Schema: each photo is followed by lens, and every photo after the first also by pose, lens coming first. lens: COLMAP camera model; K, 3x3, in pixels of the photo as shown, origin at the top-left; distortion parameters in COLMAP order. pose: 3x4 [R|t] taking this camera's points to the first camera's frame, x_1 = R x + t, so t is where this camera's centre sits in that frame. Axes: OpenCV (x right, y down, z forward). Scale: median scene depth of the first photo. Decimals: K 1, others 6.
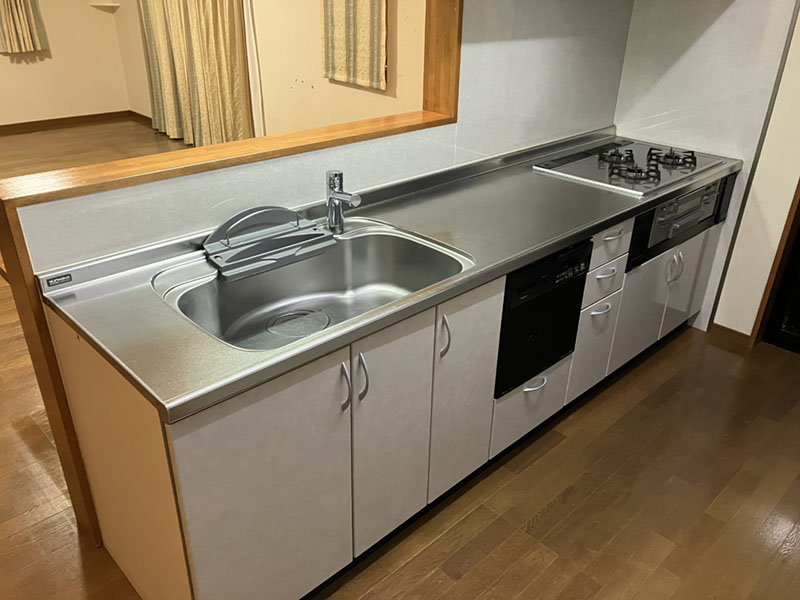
lens RADIAL K [[650.3, 0, 400.0], [0, 650.3, 300.0], [0, 0, 1]] dist [0.000973, 0.000549]
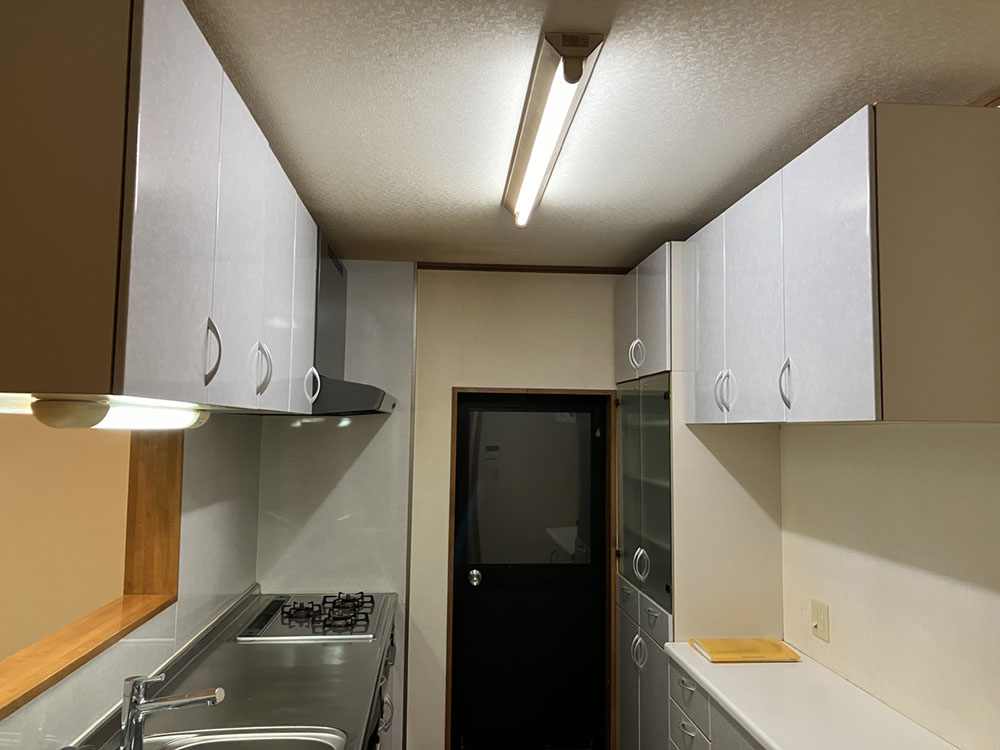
lens RADIAL K [[812.9, 0, 500.0], [0, 812.9, 375.0], [0, 0, 1]] dist [0.000973, 0.000549]
pose [[0.638369, 0.035508, 0.768911, -0.459621], [0.354396, 0.873200, -0.334552, -0.023854], [-0.683293, 0.486066, 0.544840, -0.015533]]
